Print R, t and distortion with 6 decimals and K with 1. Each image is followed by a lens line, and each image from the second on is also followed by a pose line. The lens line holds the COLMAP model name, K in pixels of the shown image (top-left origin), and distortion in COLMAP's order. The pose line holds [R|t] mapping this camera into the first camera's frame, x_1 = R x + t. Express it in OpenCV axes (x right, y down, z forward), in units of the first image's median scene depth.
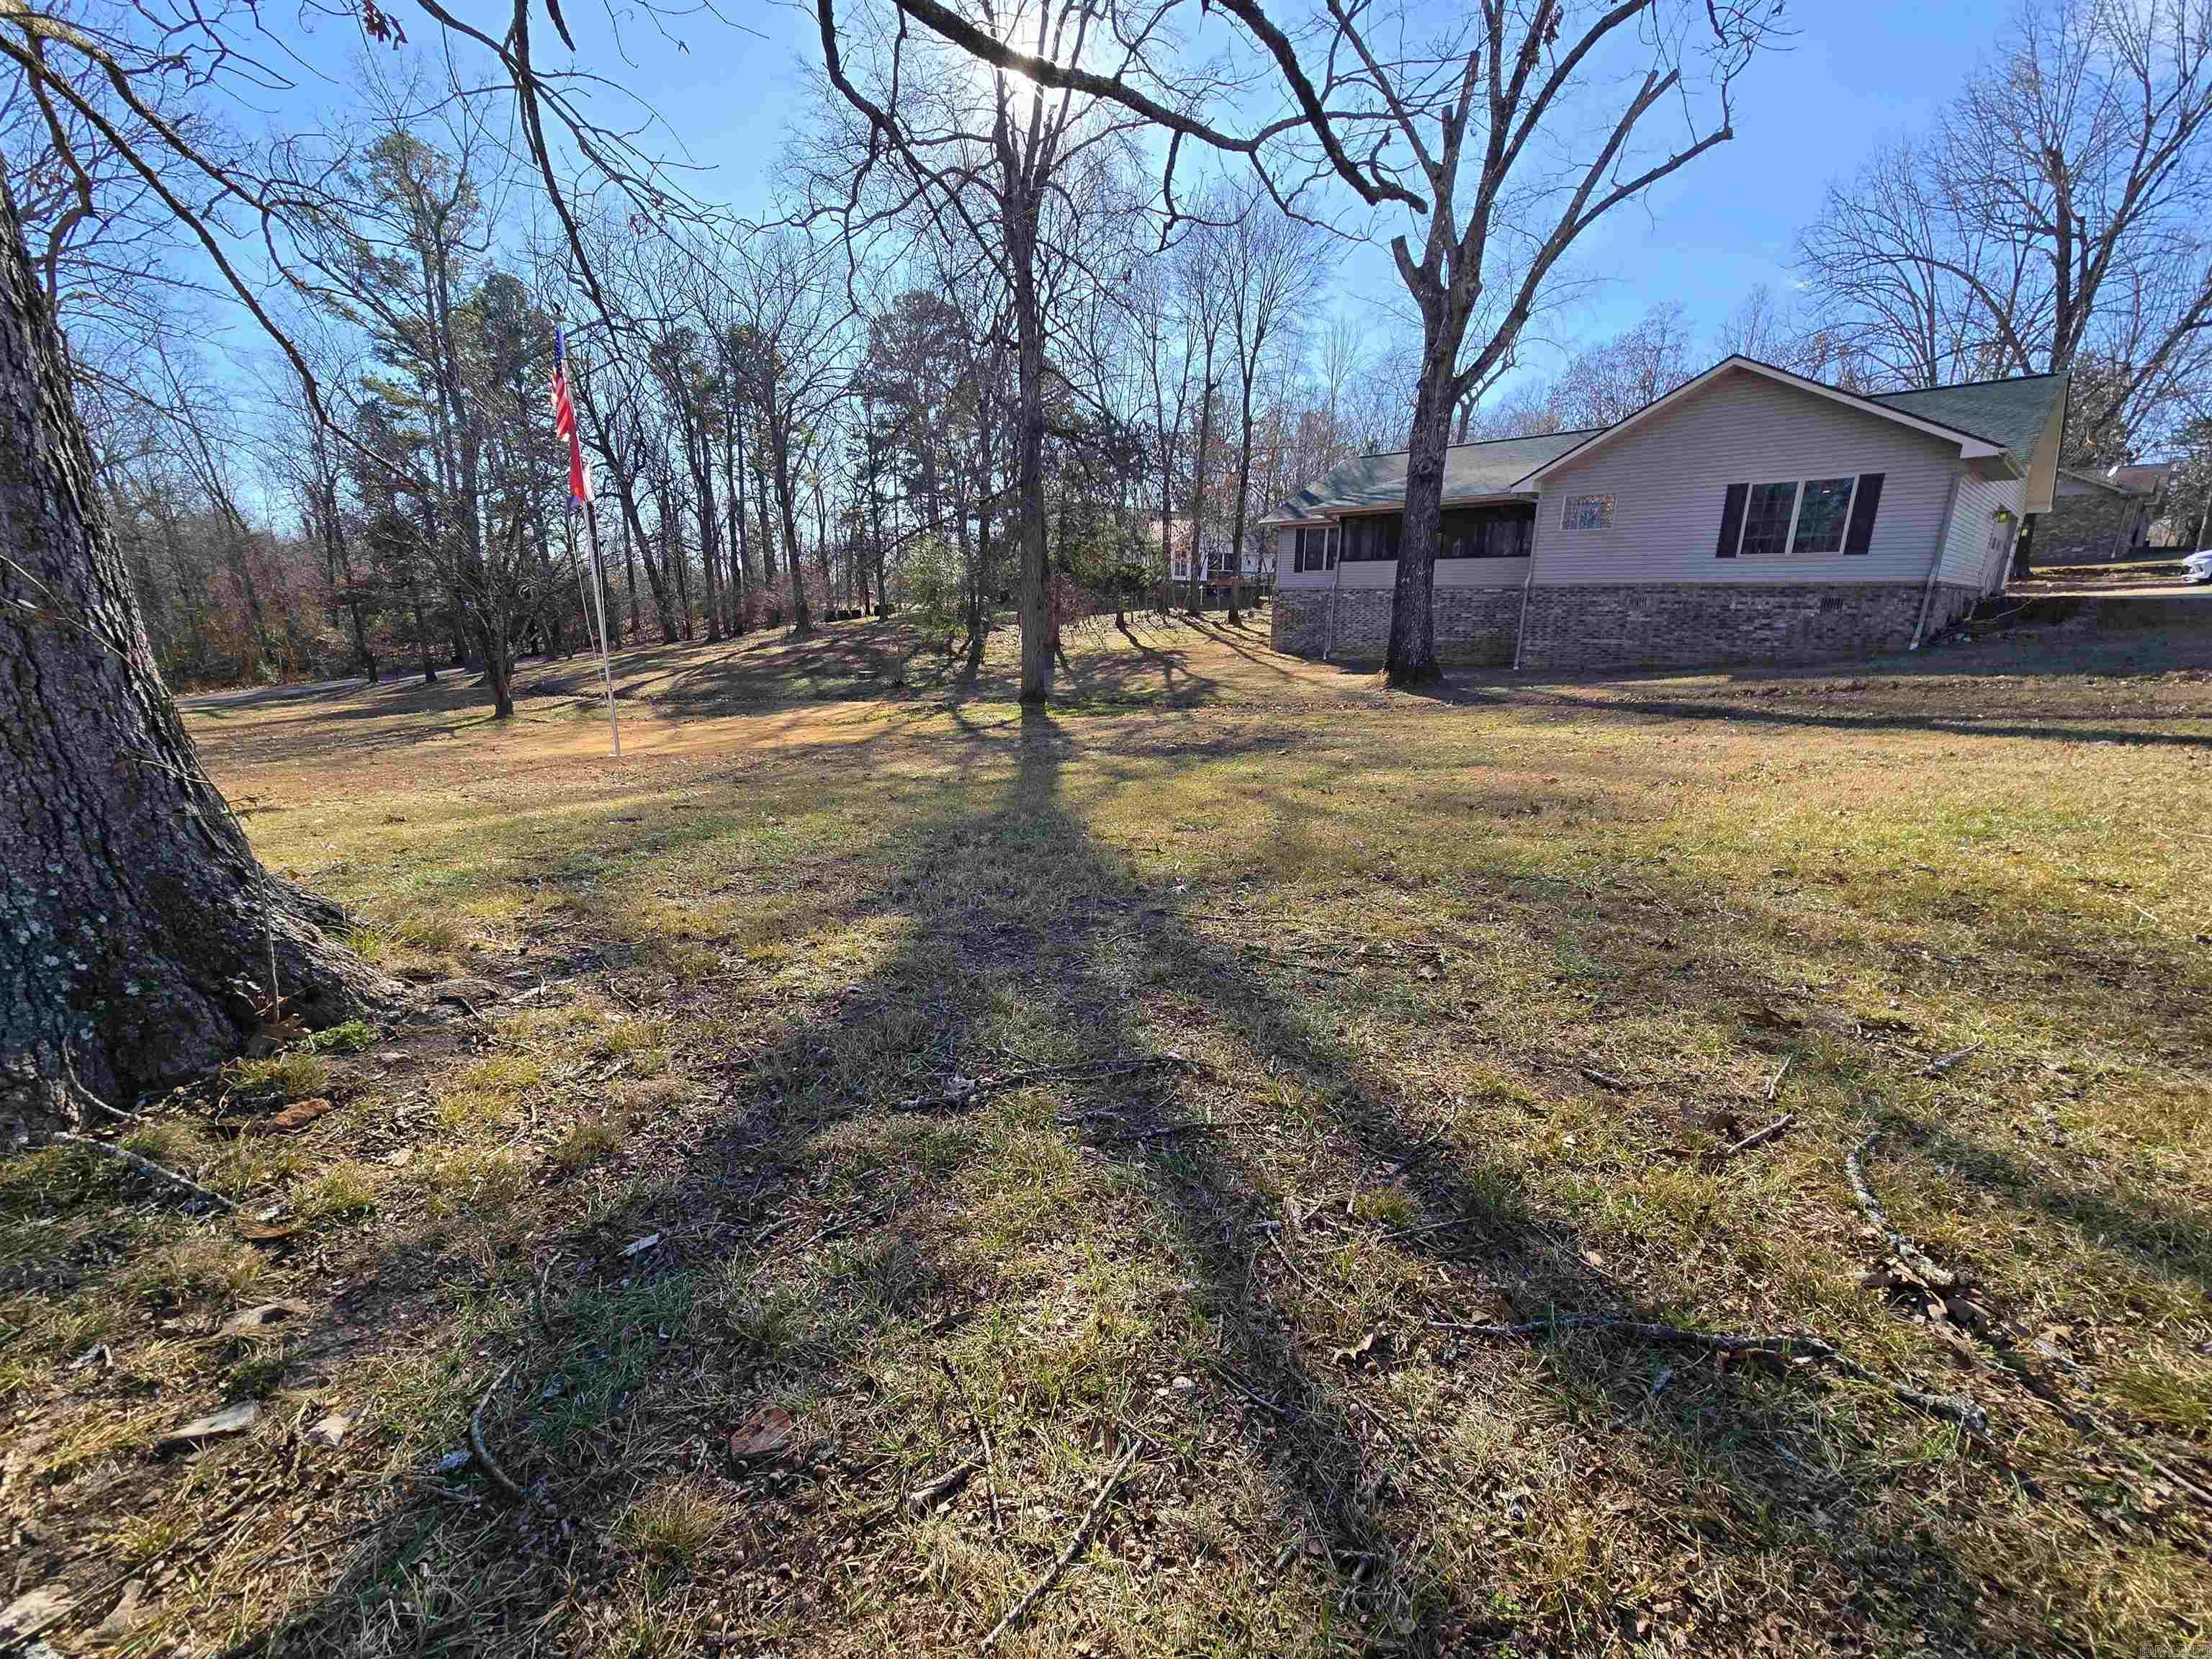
lens RADIAL K [[897.8, 0, 1105.8], [0, 897.8, 832.3], [0, 0, 1]] dist [-0.000983, 0.000868]
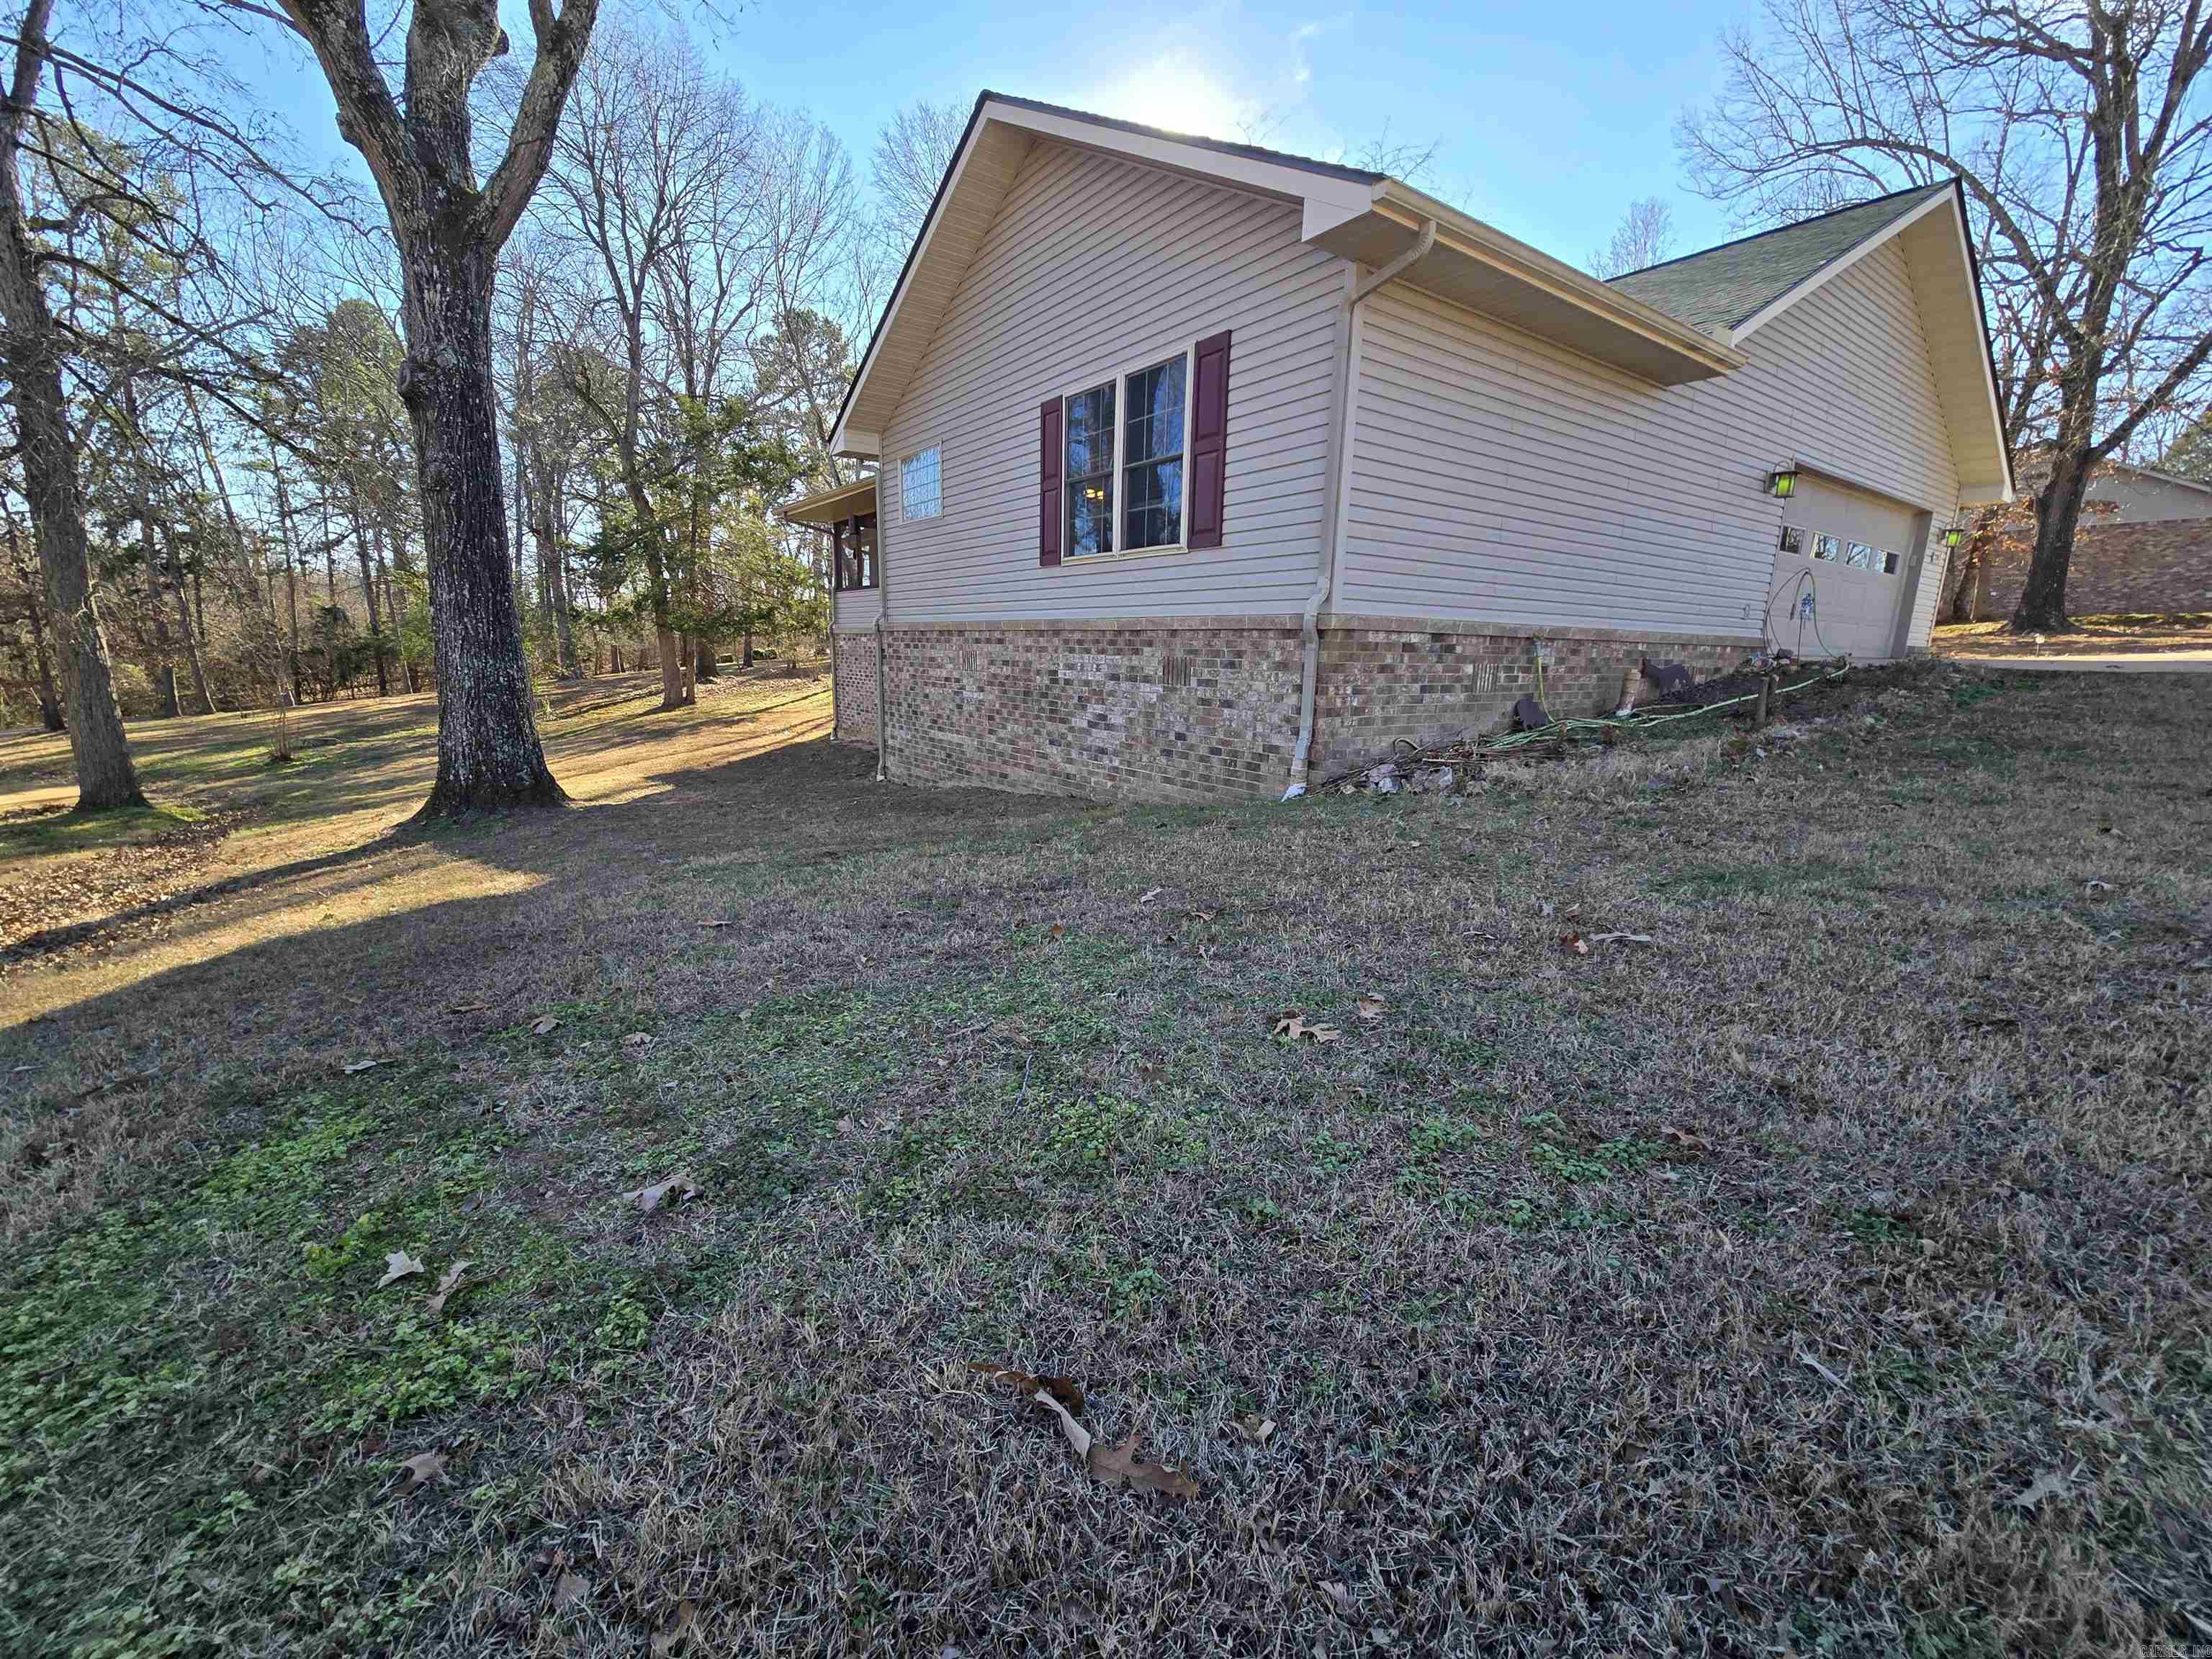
lens RADIAL K [[897.8, 0, 1104.4], [0, 897.8, 830.3], [0, 0, 1]] dist [-0.000983, 0.000868]
pose [[0.993356, 0.036877, -0.109009, 0.770408], [-0.042906, 0.997646, -0.053489, -0.151598], [0.106780, 0.057811, 0.992601, 0.567442]]
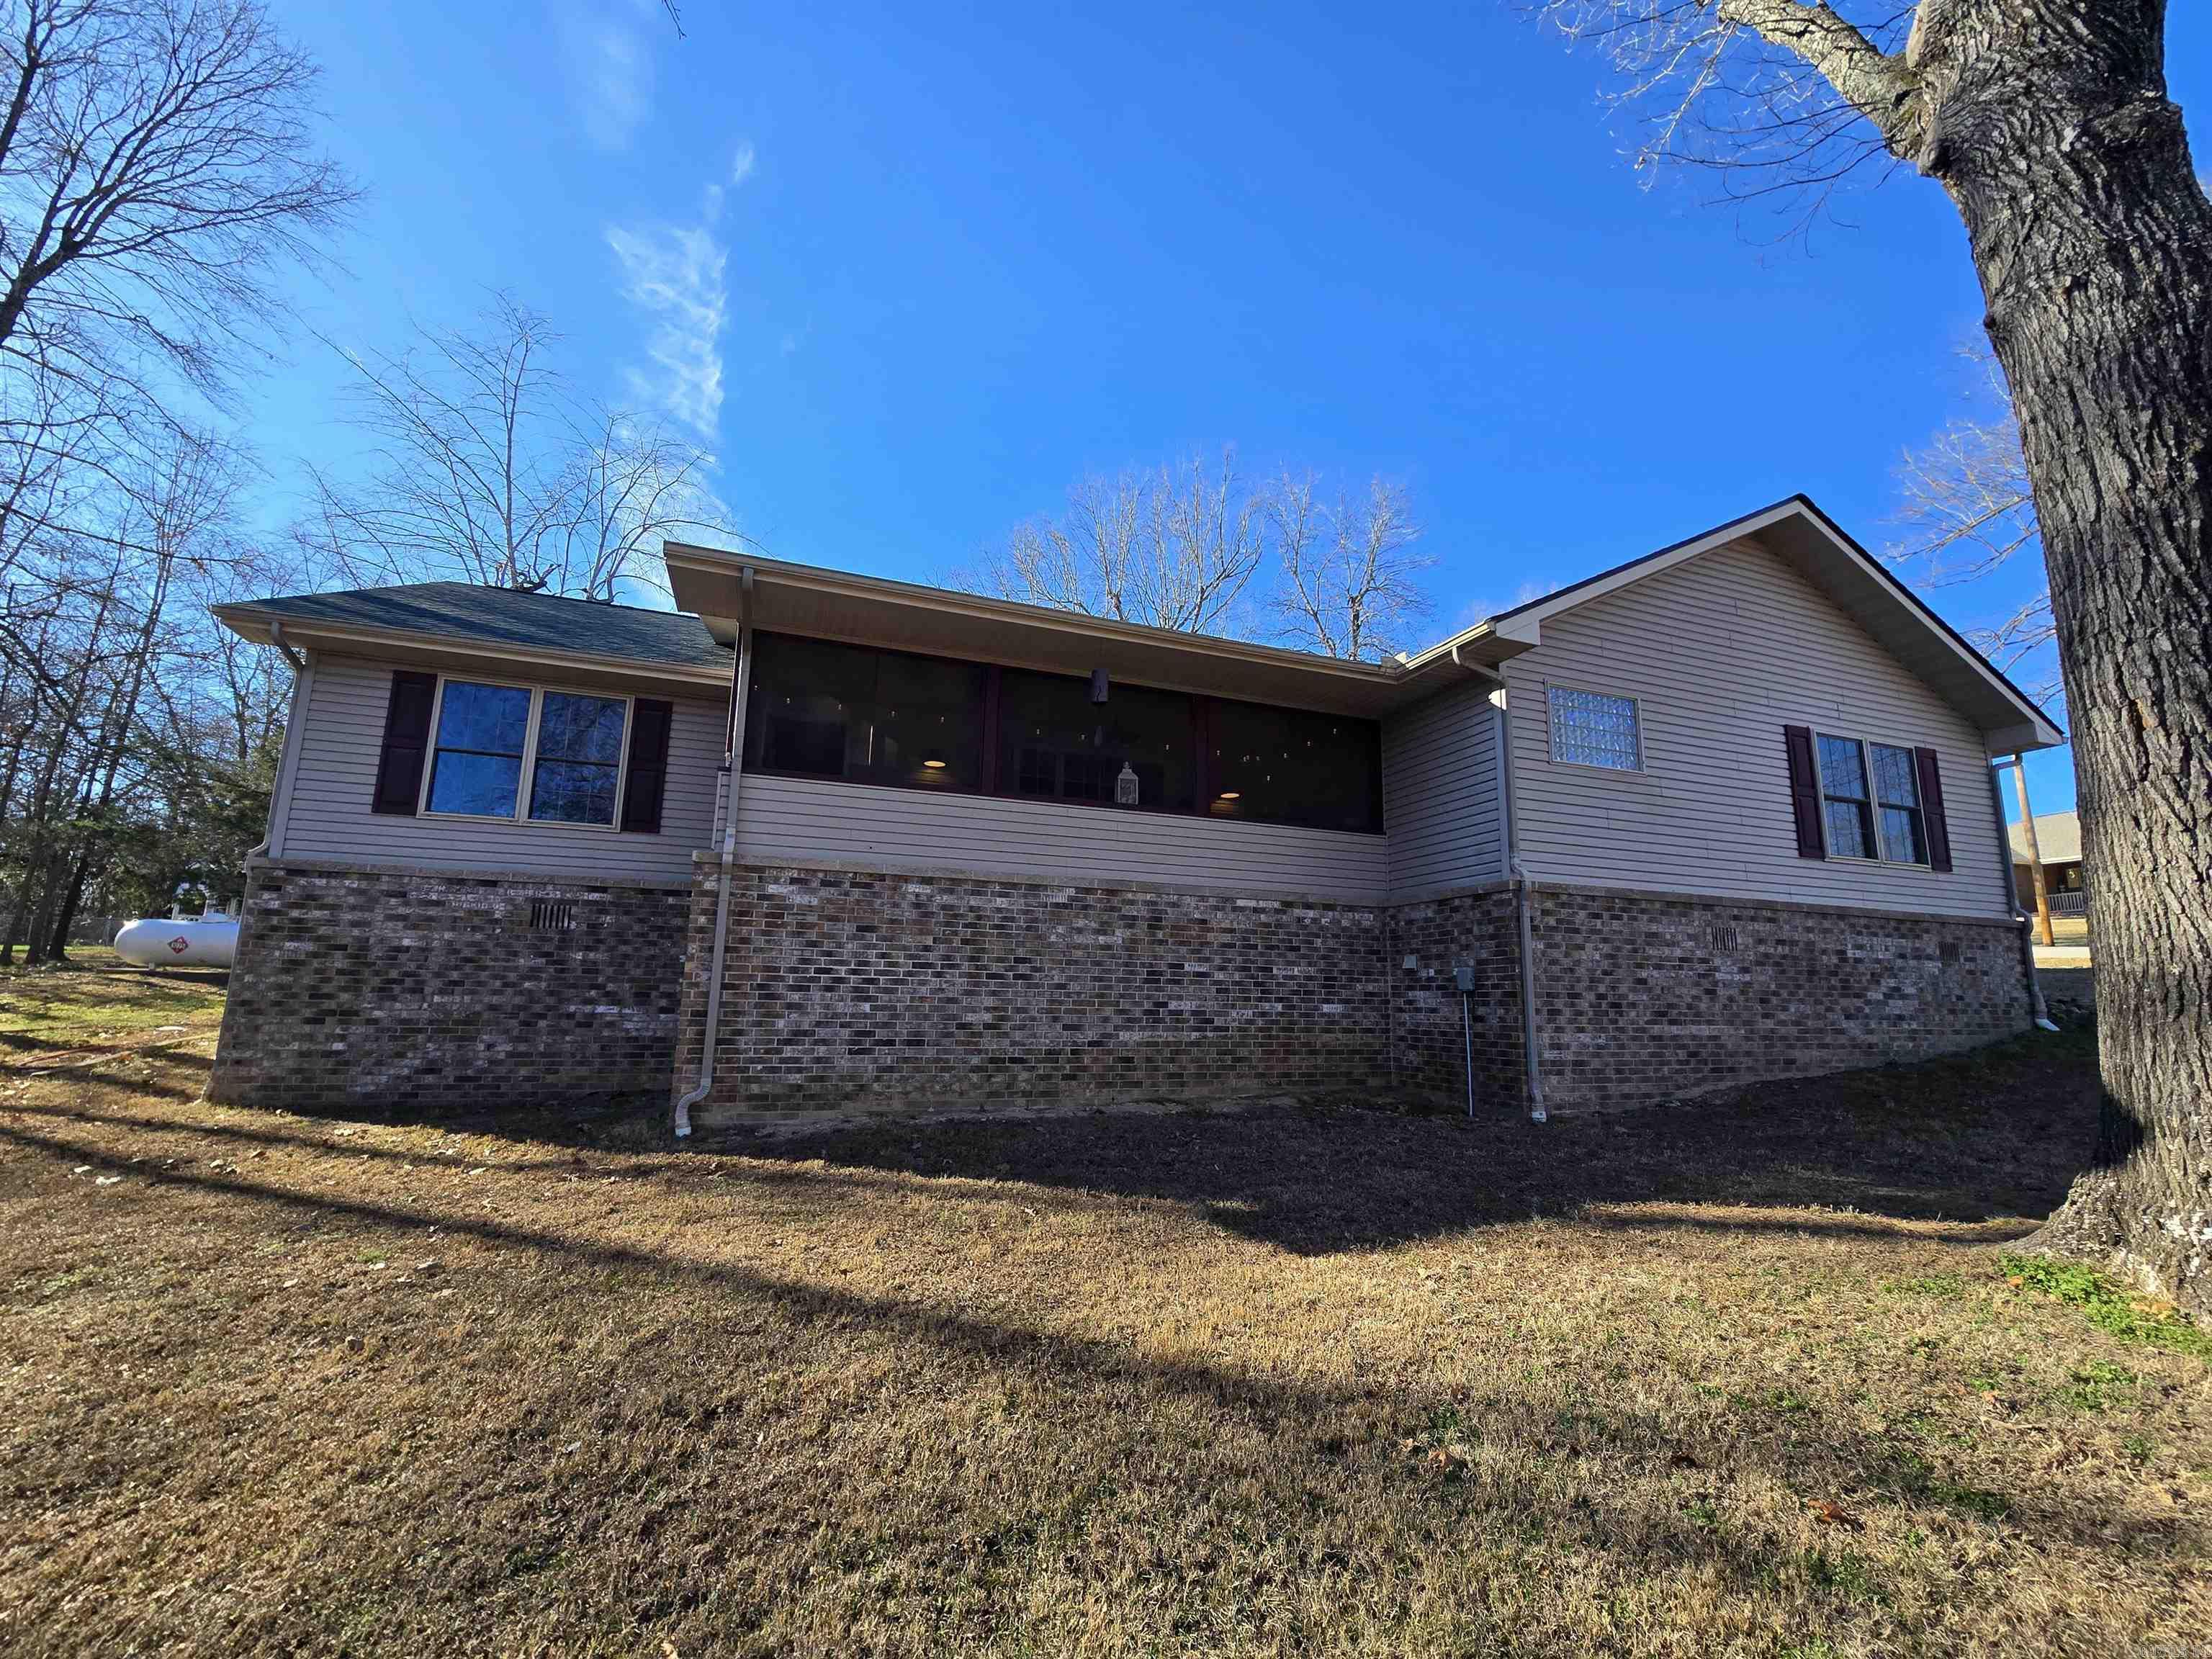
lens RADIAL K [[897.8, 0, 1111.5], [0, 897.8, 838.4], [0, 0, 1]] dist [-0.000983, 0.000868]
pose [[0.377597, 0.166113, 0.910948, 0.082372], [0.217317, 0.940403, -0.261565, -0.270008], [-0.900107, 0.296731, 0.318994, 1.190048]]
